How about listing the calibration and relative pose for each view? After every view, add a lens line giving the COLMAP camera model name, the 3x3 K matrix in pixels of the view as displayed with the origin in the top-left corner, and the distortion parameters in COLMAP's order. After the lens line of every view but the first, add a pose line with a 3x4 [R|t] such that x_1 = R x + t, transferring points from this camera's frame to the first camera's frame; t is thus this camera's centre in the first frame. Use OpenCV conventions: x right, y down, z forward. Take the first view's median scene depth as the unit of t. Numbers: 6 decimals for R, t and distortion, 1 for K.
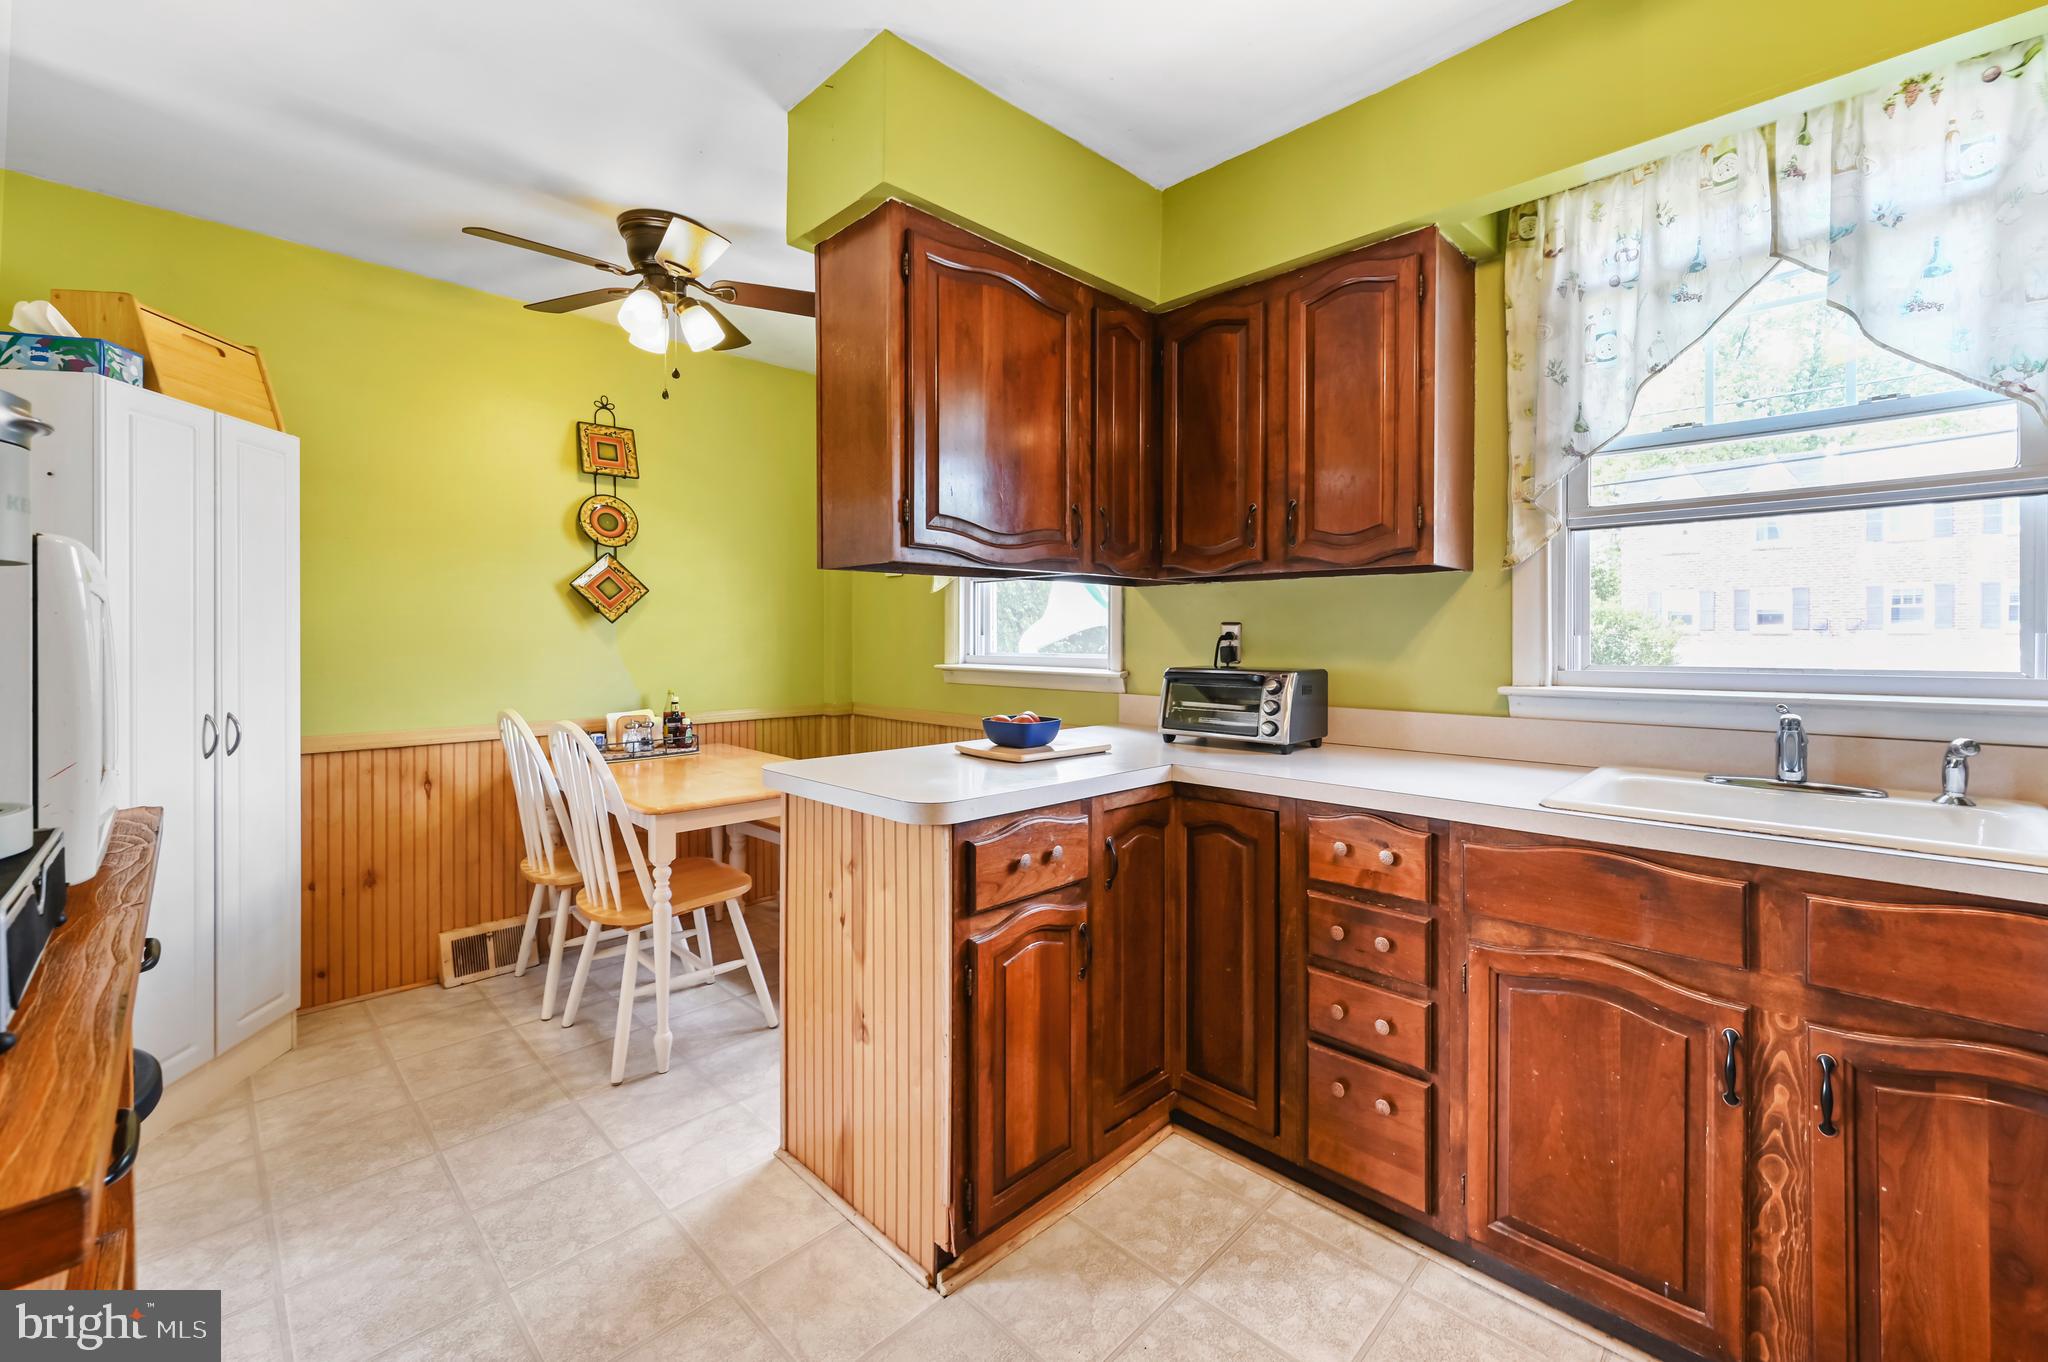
lens RADIAL K [[835.9, 0, 1008.1], [0, 835.9, 636.8], [0, 0, 1]] dist [-0.000219, -0.000040]
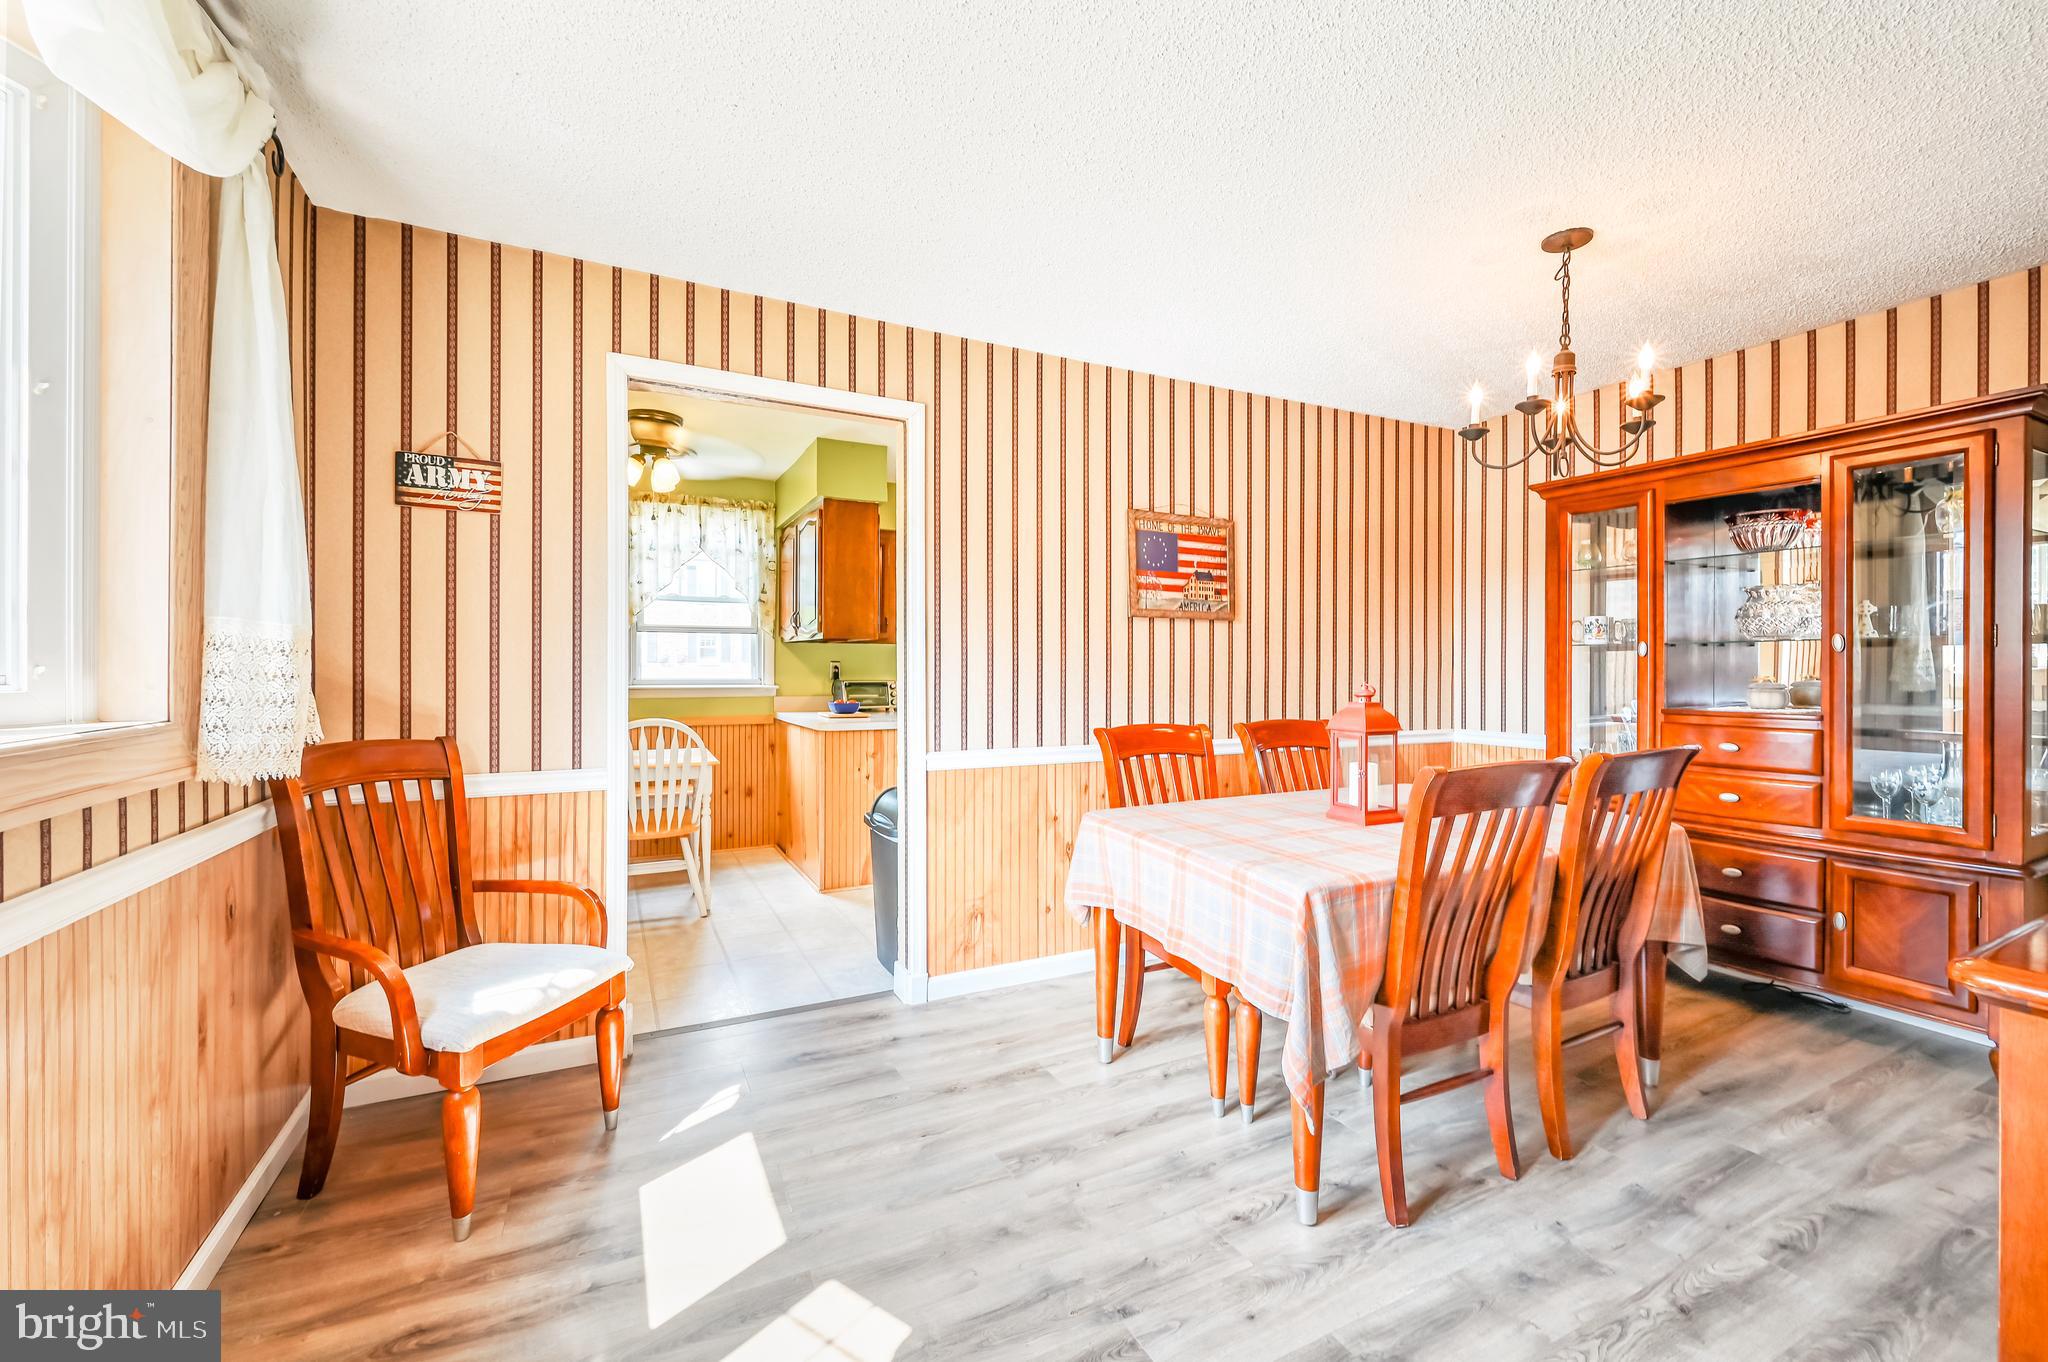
lens RADIAL K [[835.9, 0, 1030.2], [0, 835.9, 676.1], [0, 0, 1]] dist [-0.000219, -0.000040]
pose [[0.302862, -0.007634, 0.953004, -1.612140], [-0.002657, 0.999957, 0.008854, 0.001420], [-0.953031, -0.005214, 0.302829, -0.168471]]
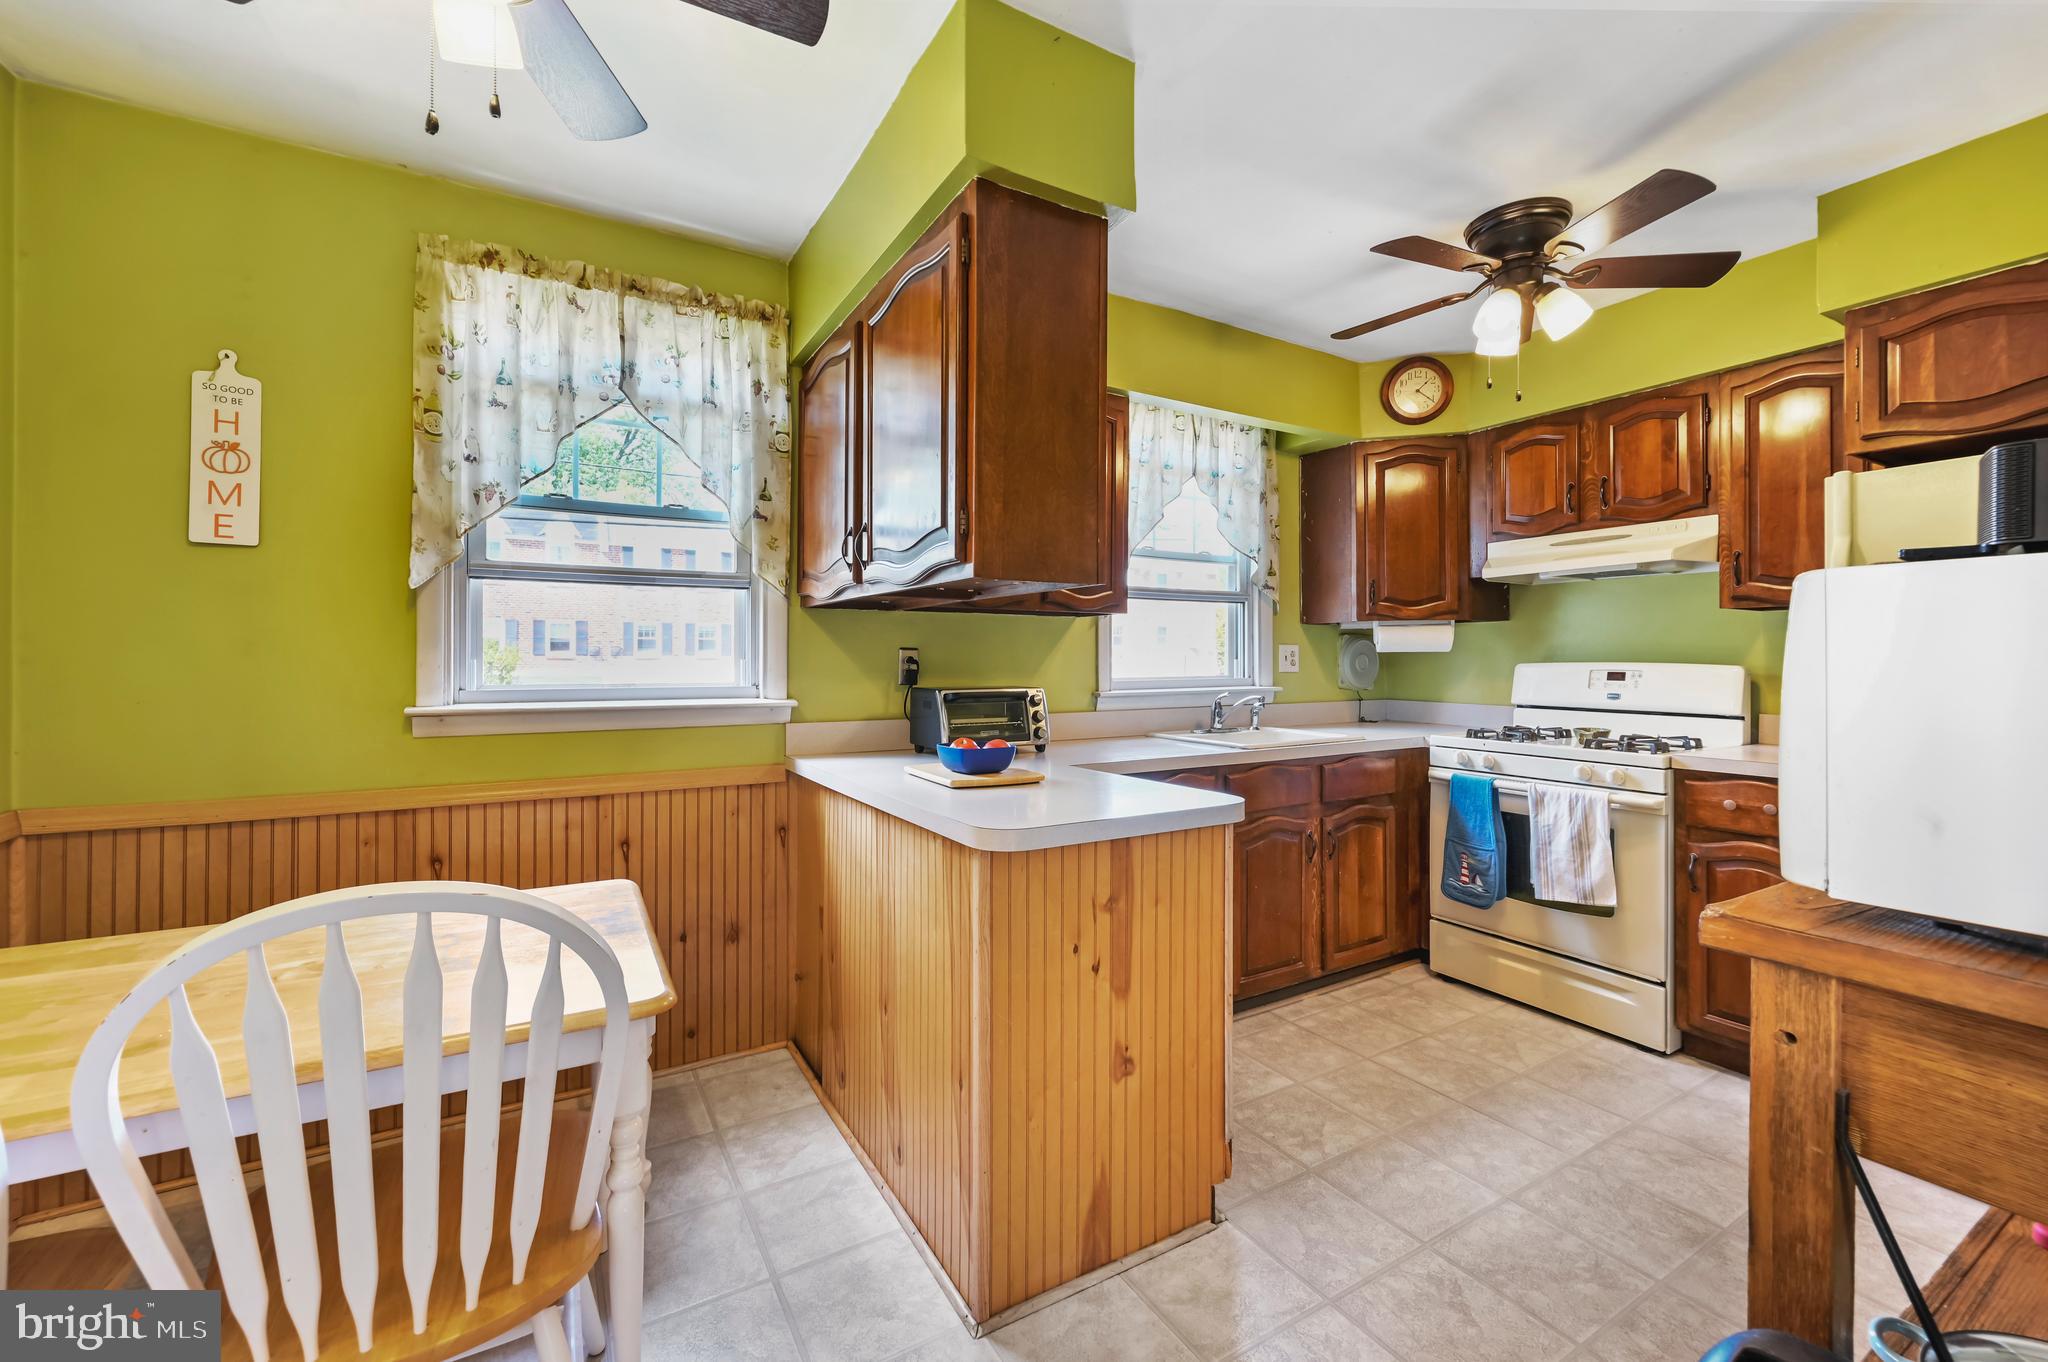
lens RADIAL K [[835.9, 0, 1031.1], [0, 835.9, 659.2], [0, 0, 1]] dist [-0.000219, -0.000040]
pose [[0.242800, 0.001397, 0.970075, -0.714062], [0.000854, 0.999998, -0.001654, -0.000320], [-0.970076, 0.001230, 0.242798, 0.542110]]
